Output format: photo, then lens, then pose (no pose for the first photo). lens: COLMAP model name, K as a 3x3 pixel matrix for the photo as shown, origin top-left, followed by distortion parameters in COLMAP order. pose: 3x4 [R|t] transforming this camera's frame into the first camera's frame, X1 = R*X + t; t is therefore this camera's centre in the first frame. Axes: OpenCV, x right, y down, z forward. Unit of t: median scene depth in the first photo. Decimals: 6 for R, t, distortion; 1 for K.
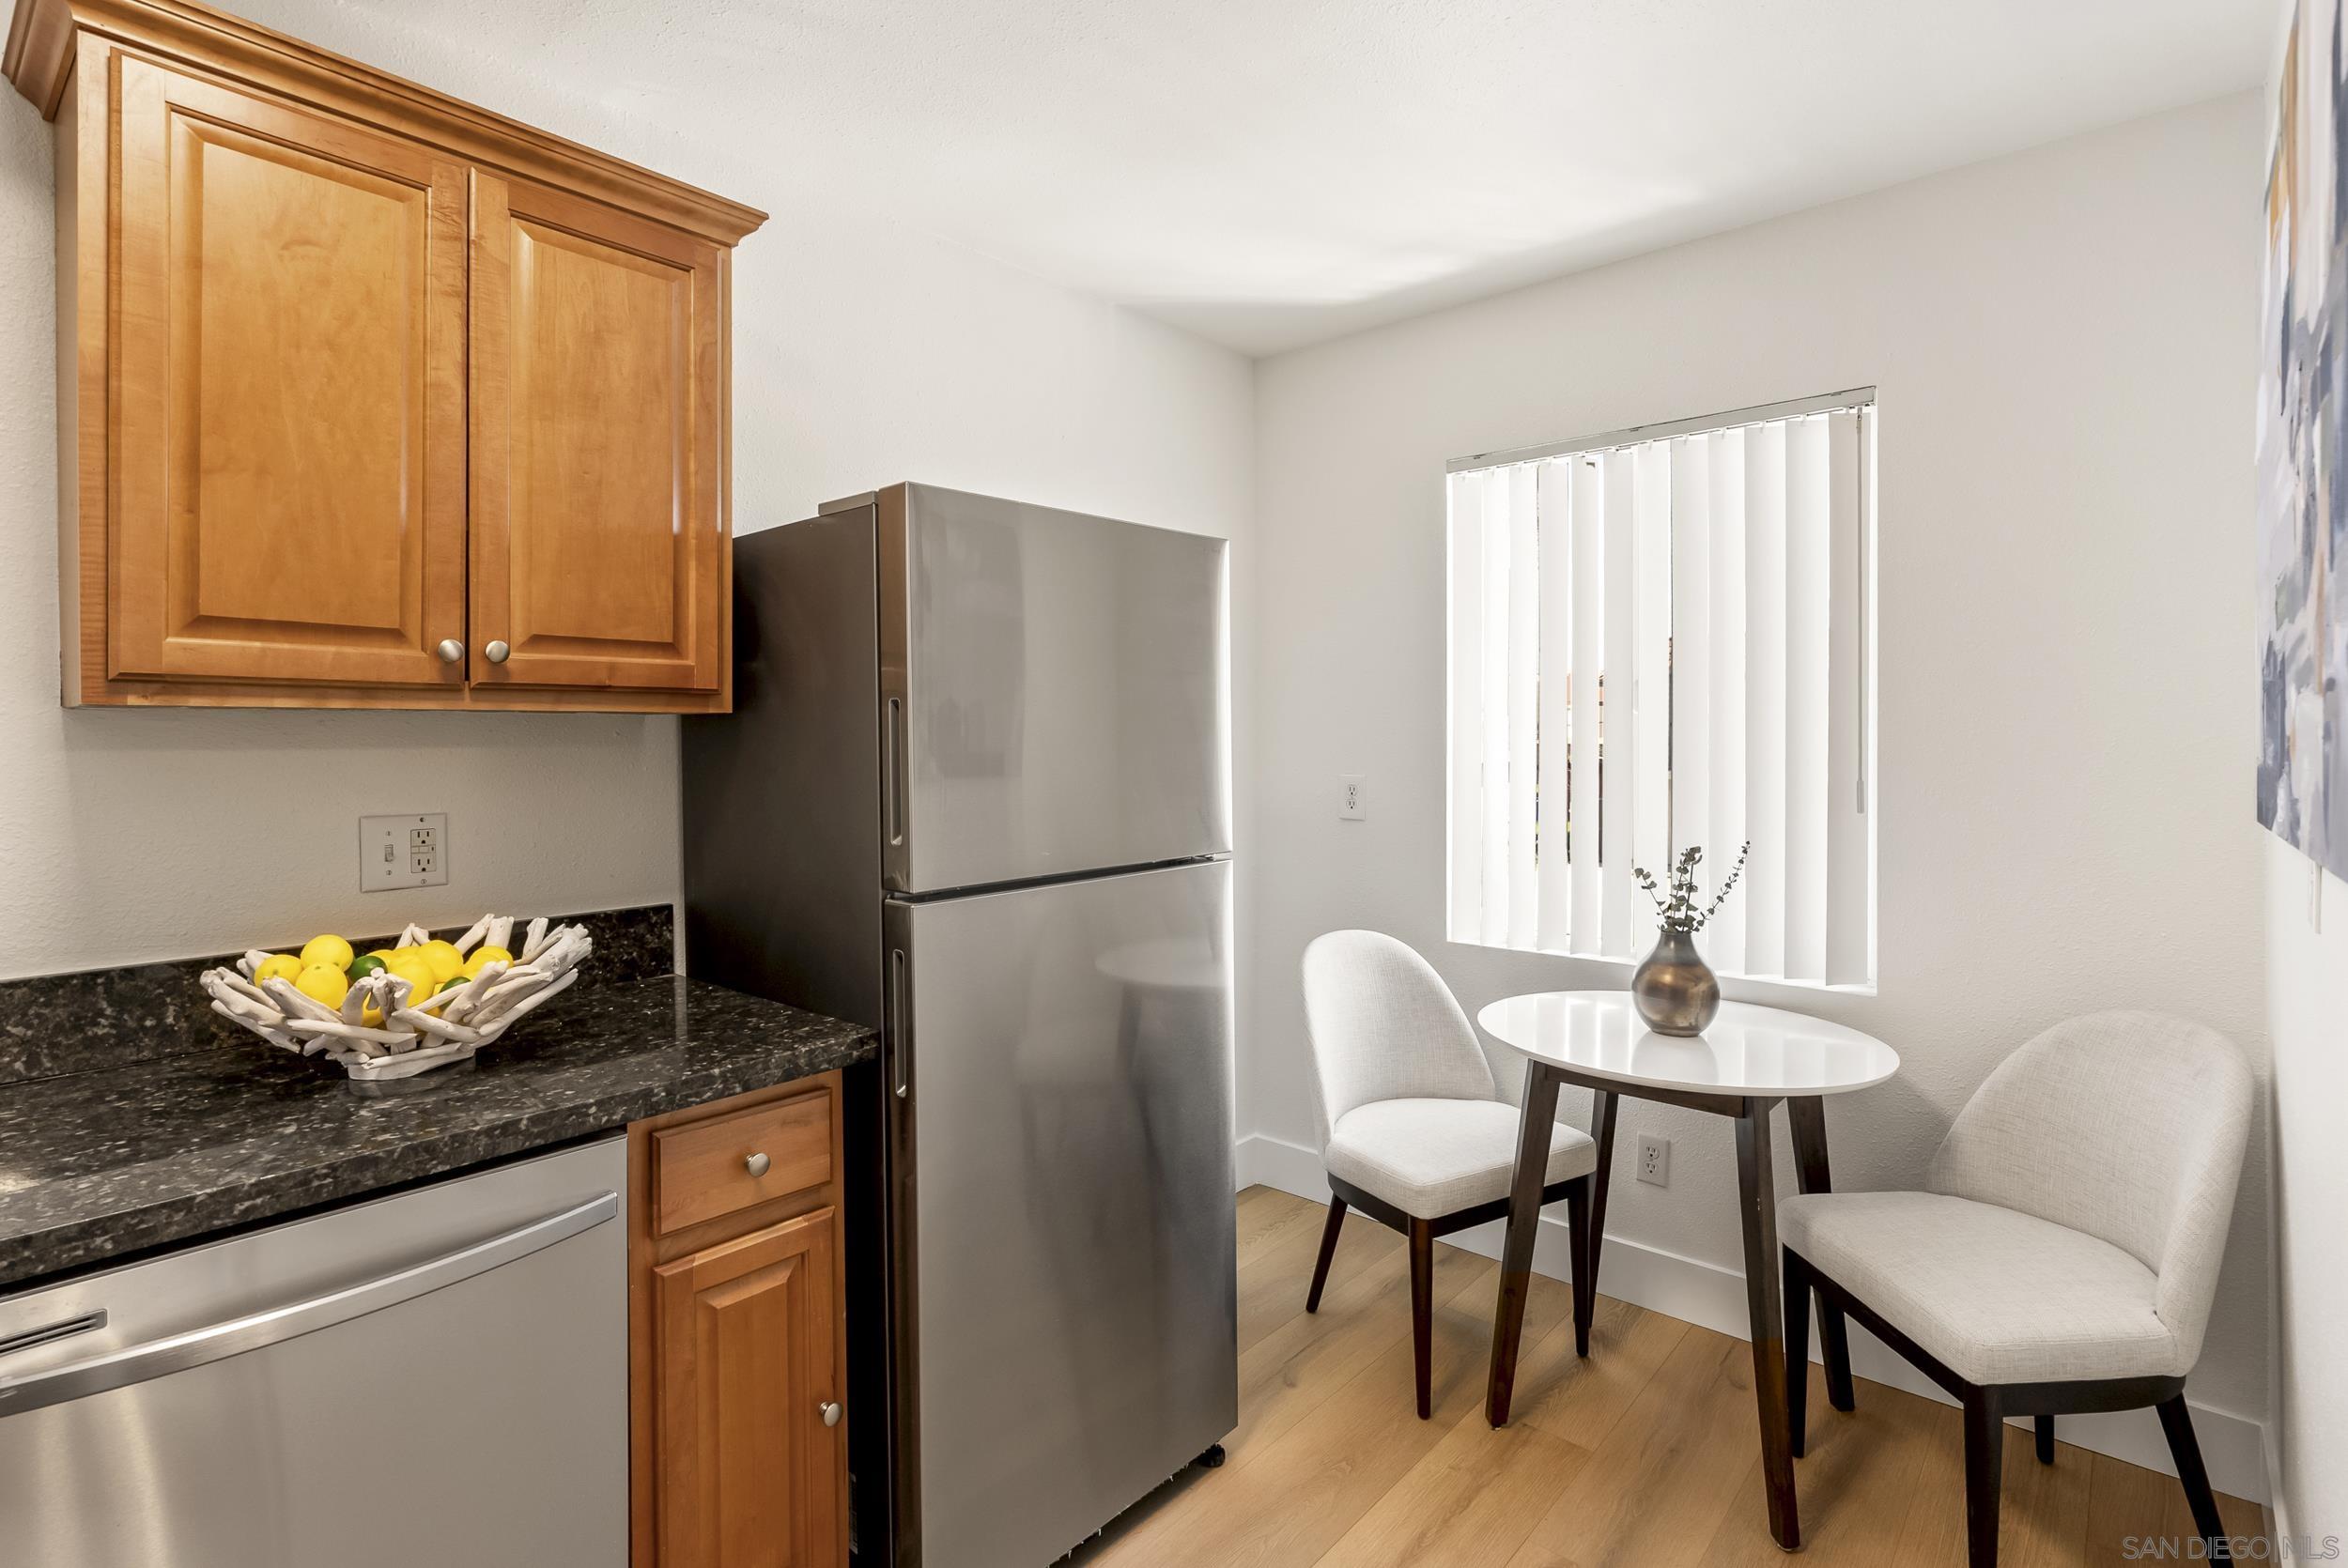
lens RADIAL K [[1115.9, 0, 1176.0], [0, 1115.9, 736.1], [0, 0, 1]] dist [-0.002924, -0.000265]
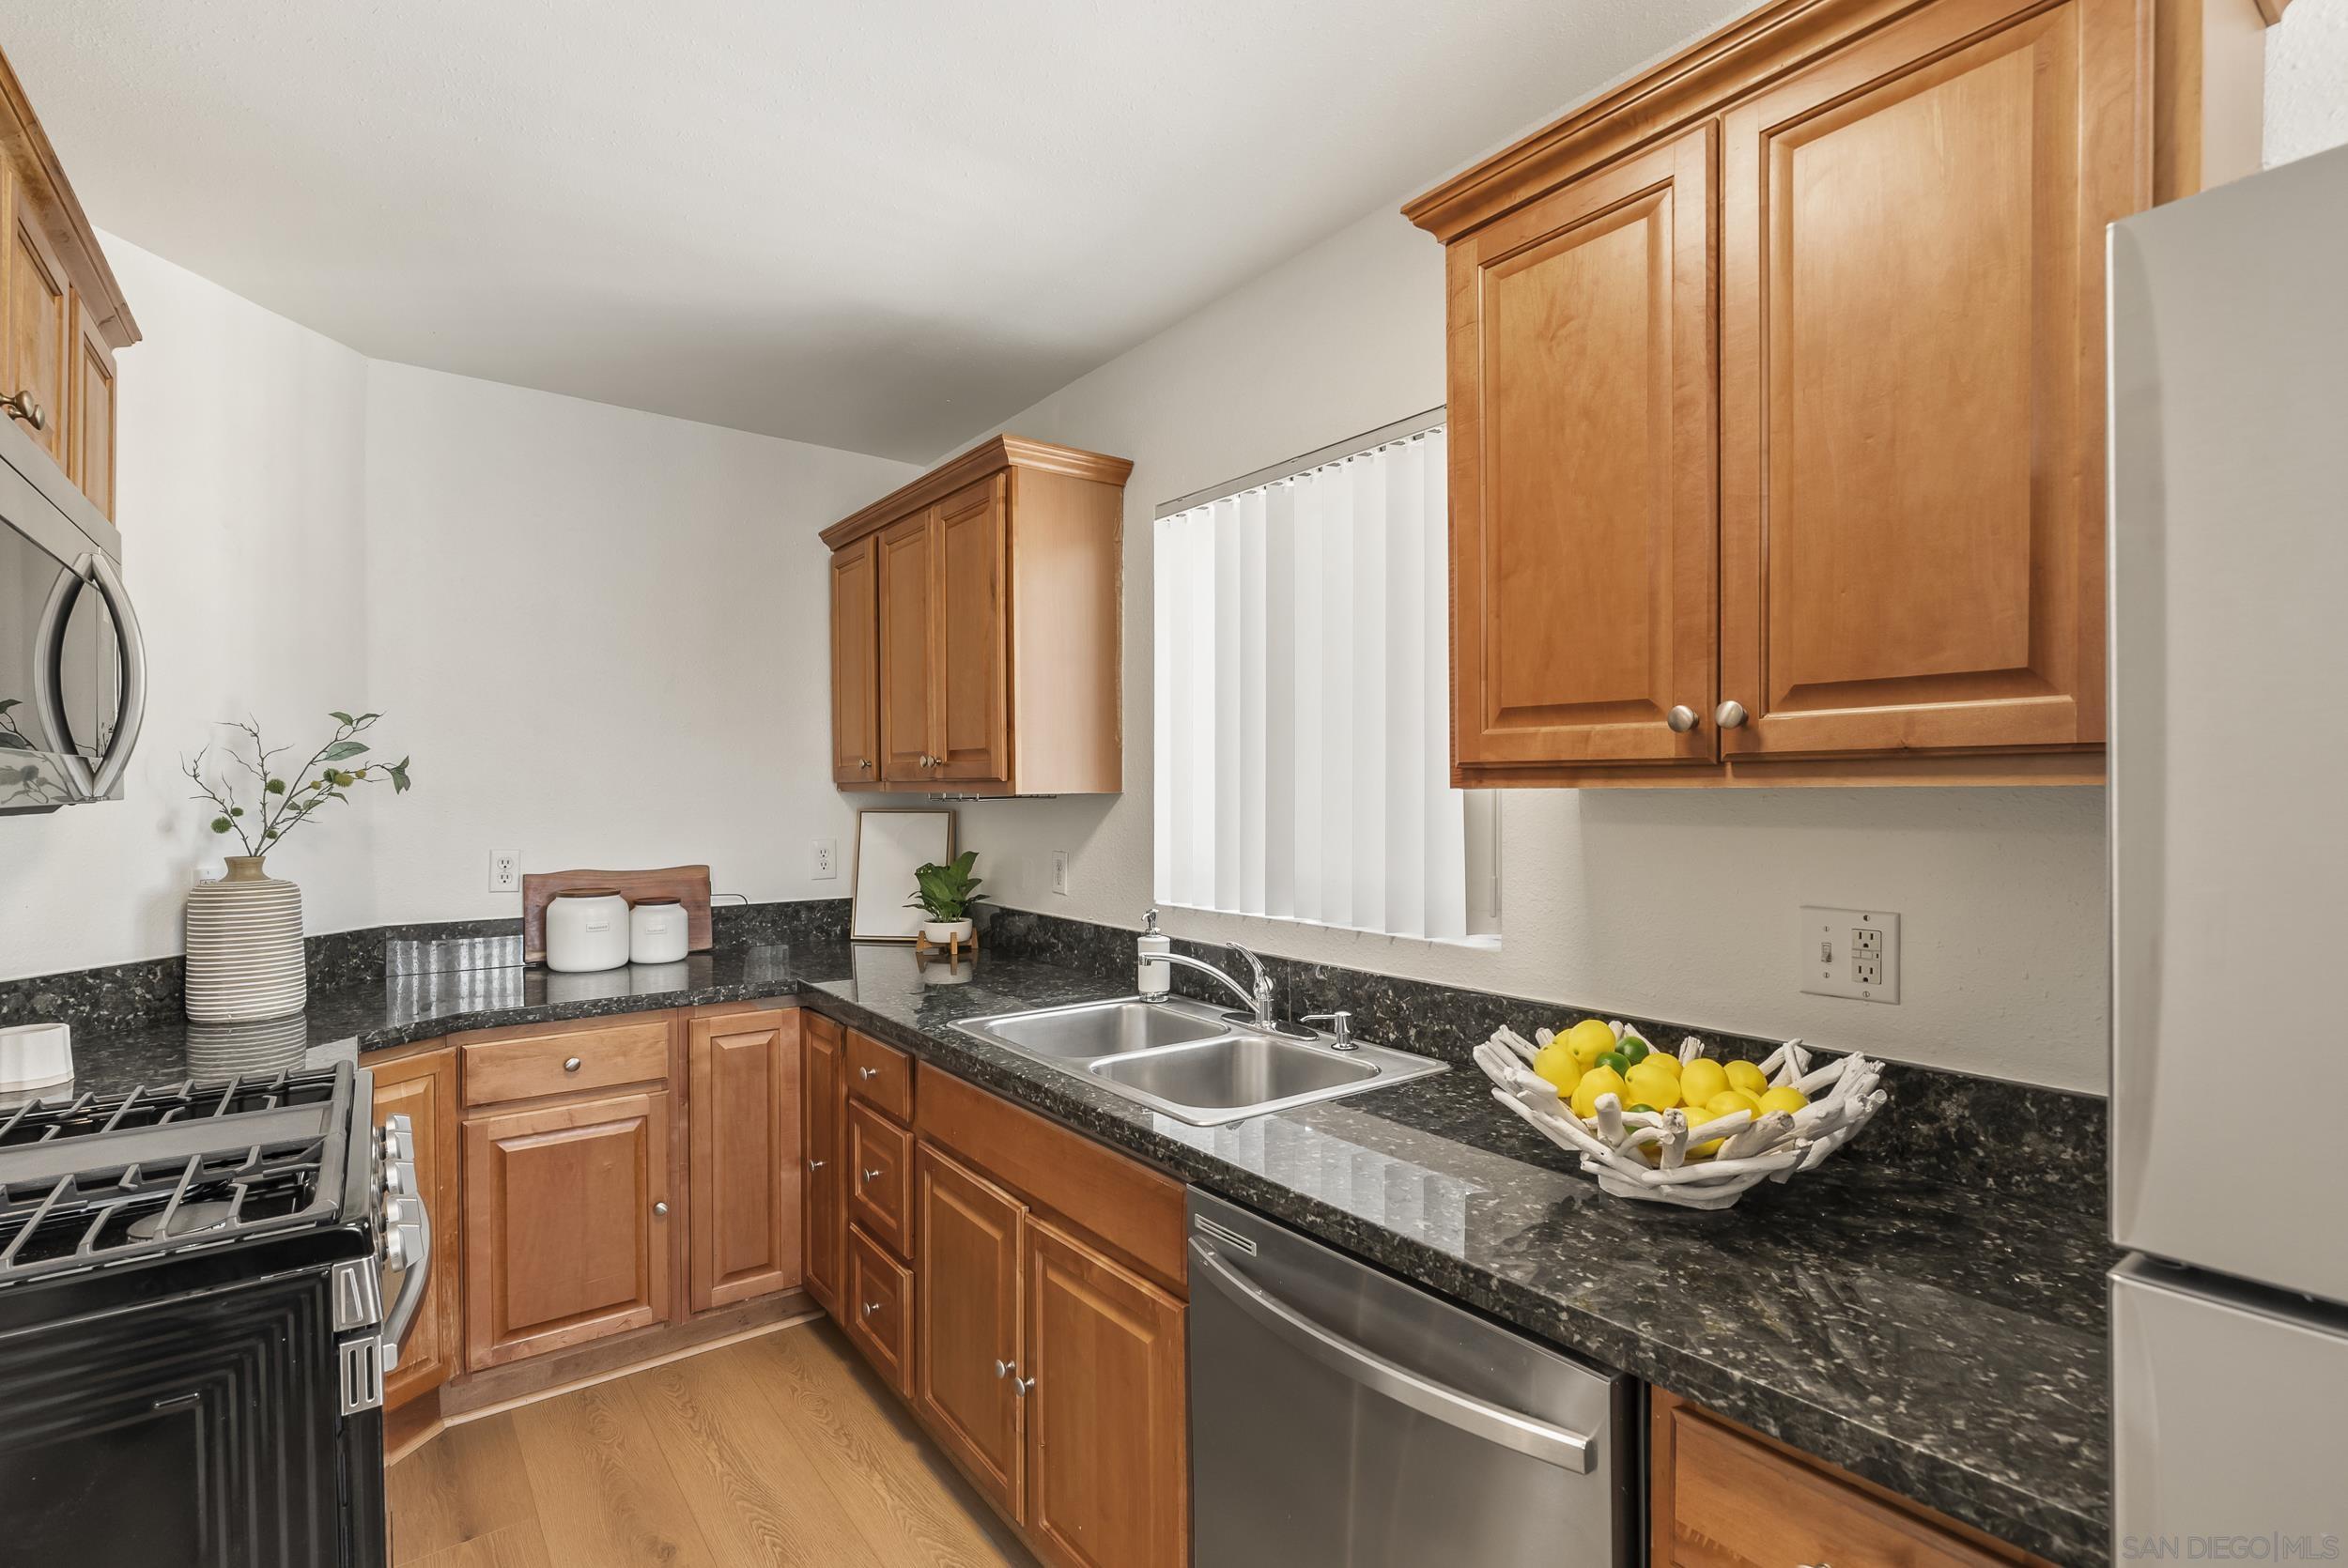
lens RADIAL K [[1082.0, 0, 1177.2], [0, 1082.0, 806.6], [0, 0, 1]] dist [-0.001512, -0.000231]
pose [[-0.198719, 0.021685, -0.979817, 0.194775], [0.006054, 0.999763, 0.020899, -0.025846], [0.980038, -0.001779, -0.198803, 0.679680]]
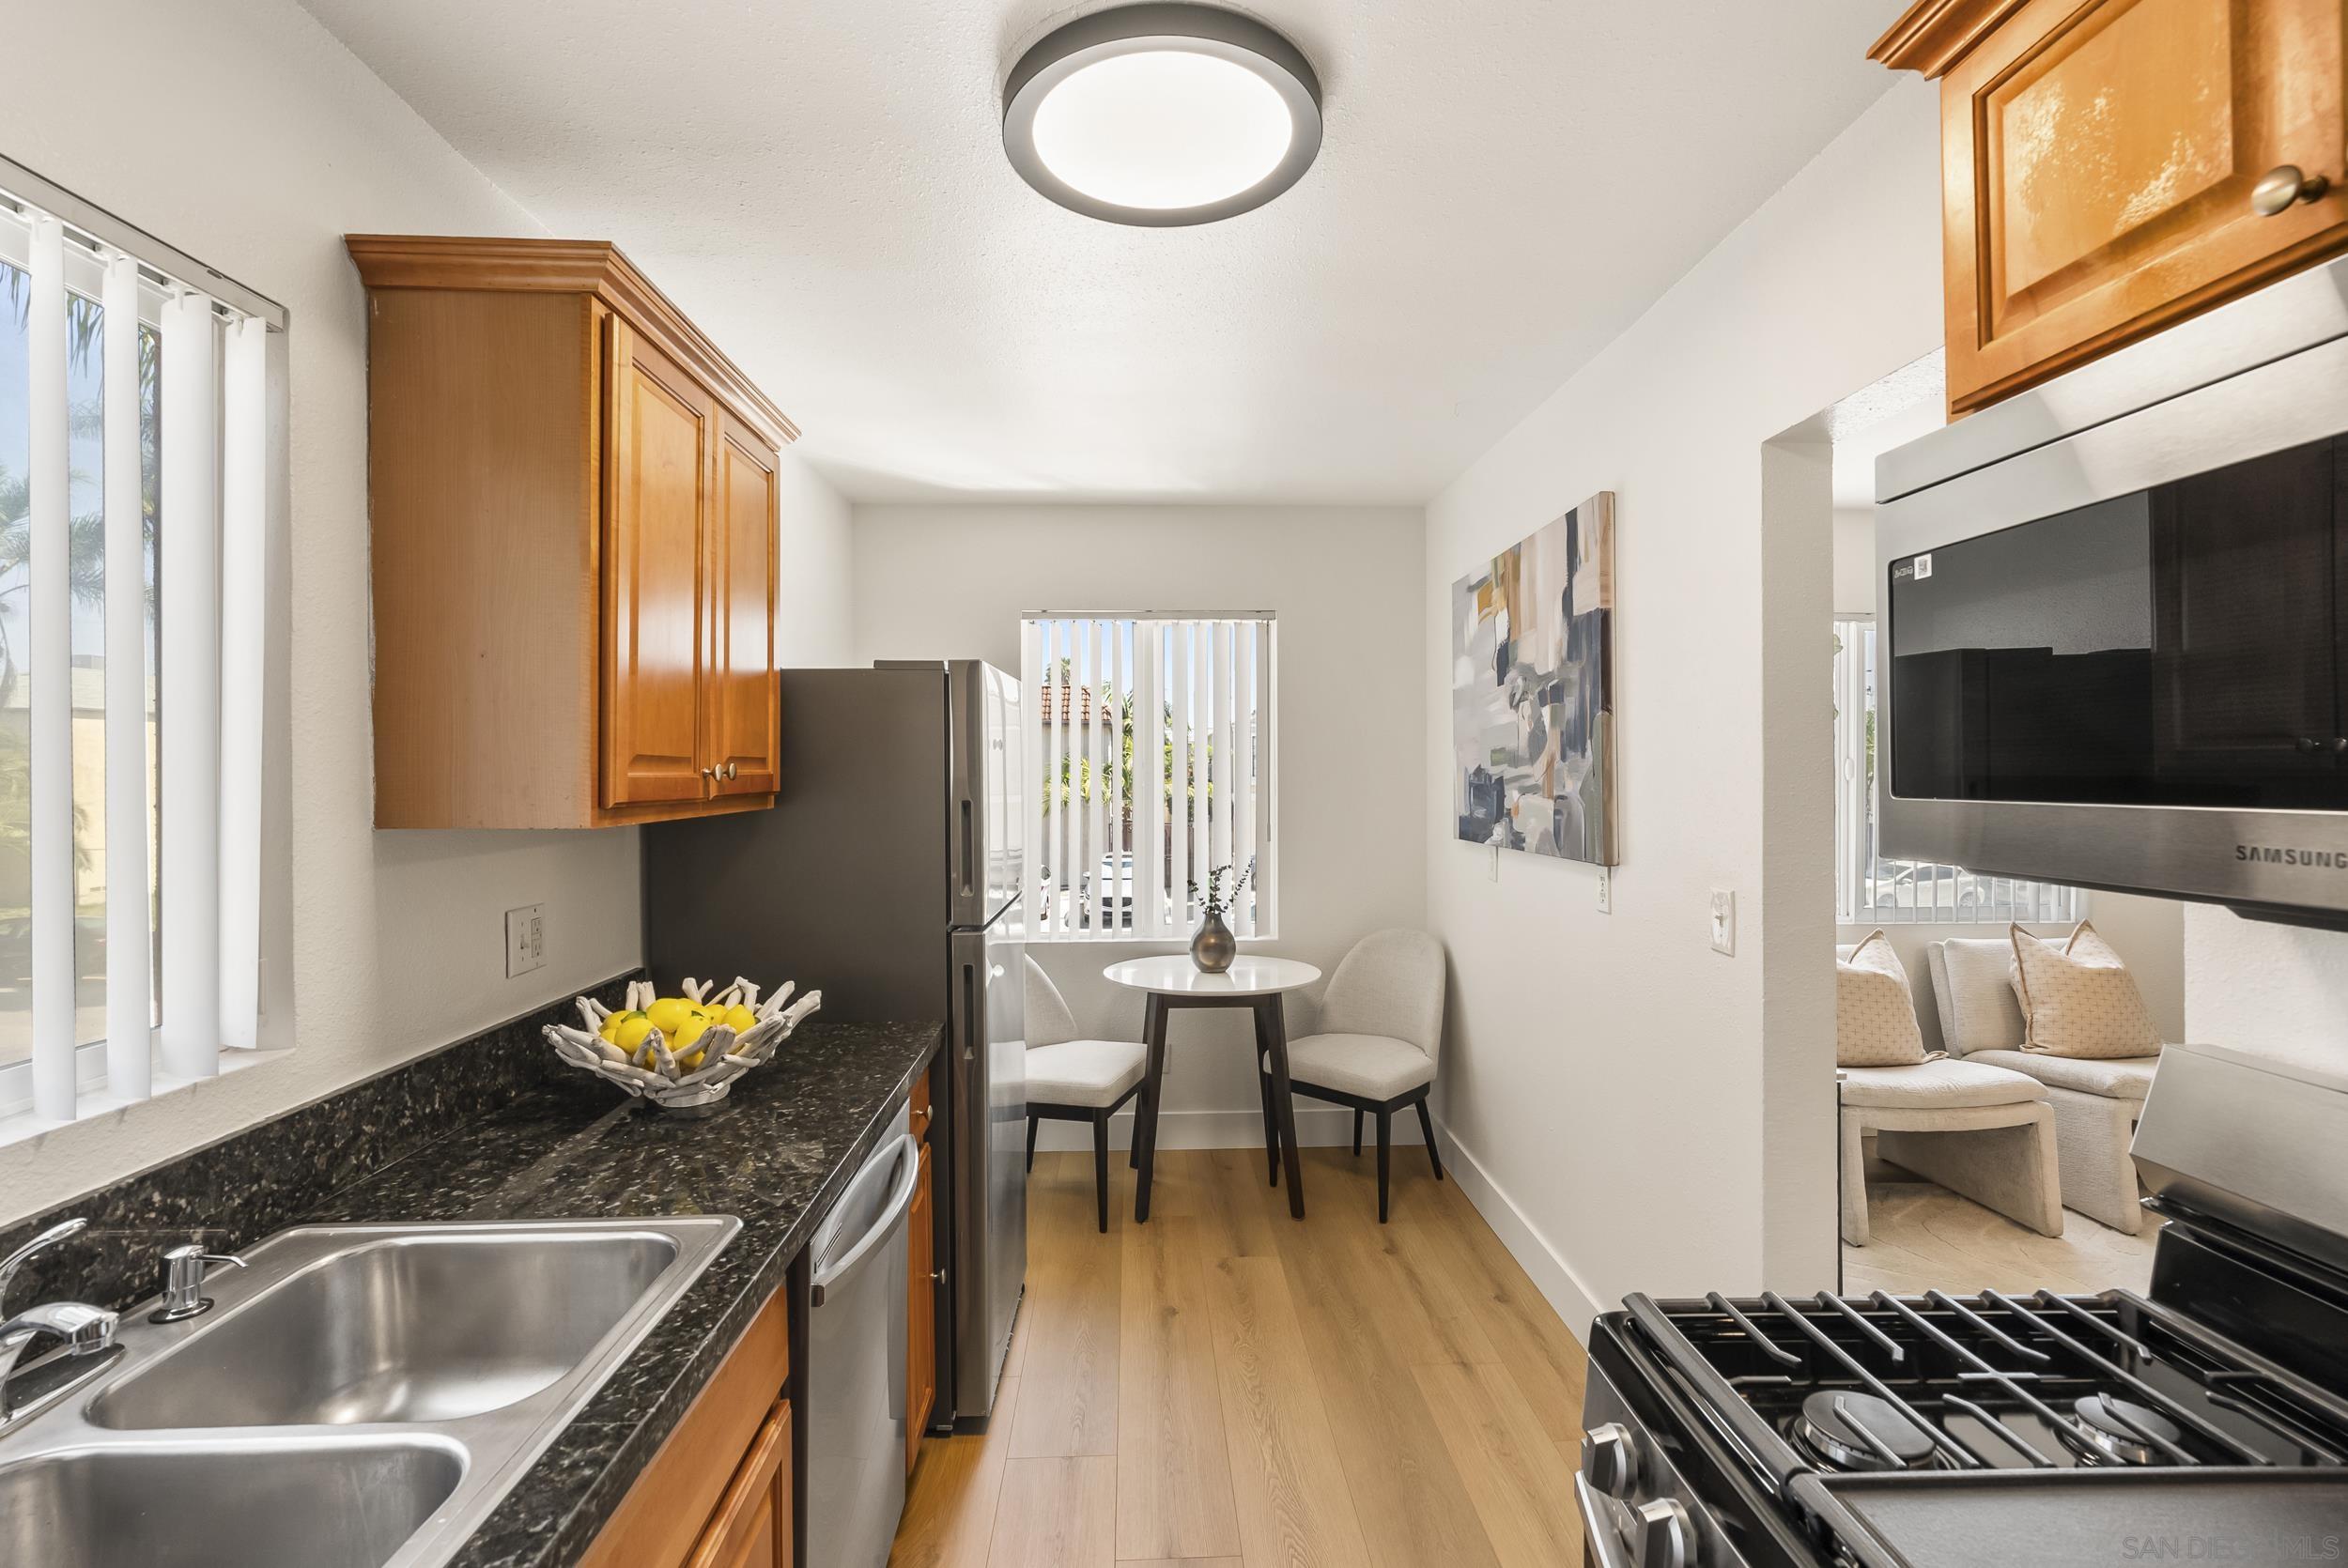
lens RADIAL K [[1060.2, 0, 1161.3], [0, 1060.2, 779.9], [0, 0, 1]] dist [-0.002539, -0.000557]
pose [[0.736663, -0.007771, 0.676216, -0.954801], [0.002294, 0.999957, 0.008992, -0.067215], [-0.676256, -0.005073, 0.736649, -0.228173]]
